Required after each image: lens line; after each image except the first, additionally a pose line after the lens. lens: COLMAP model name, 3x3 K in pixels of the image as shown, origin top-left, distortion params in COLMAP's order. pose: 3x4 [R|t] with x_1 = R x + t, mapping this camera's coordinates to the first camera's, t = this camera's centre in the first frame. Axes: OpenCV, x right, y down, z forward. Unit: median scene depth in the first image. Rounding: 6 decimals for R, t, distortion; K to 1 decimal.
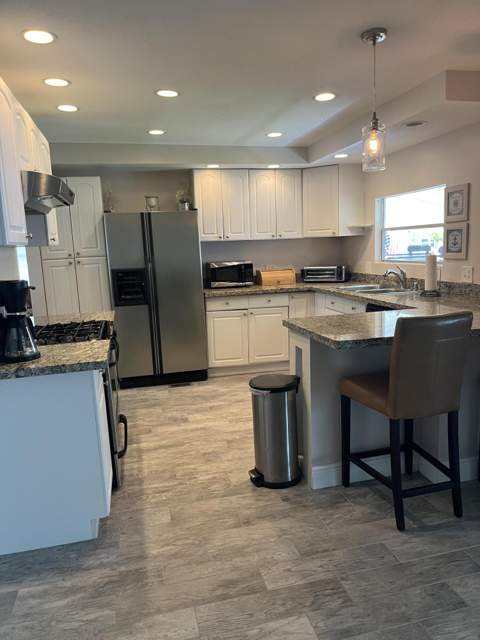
lens RADIAL K [[483.5, 0, 242.6], [0, 483.5, 320.2], [0, 0, 1]] dist [0.022957, -0.036323]
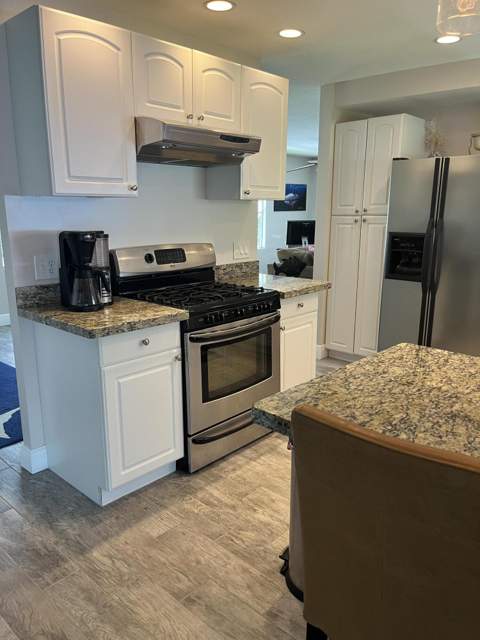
lens RADIAL K [[483.5, 0, 241.1], [0, 483.5, 323.7], [0, 0, 1]] dist [0.022957, -0.036323]
pose [[0.558342, 0.234935, -0.795650, 0.348776], [-0.154671, 0.971728, 0.178387, -0.079317], [0.815065, 0.023463, 0.578894, 0.423644]]
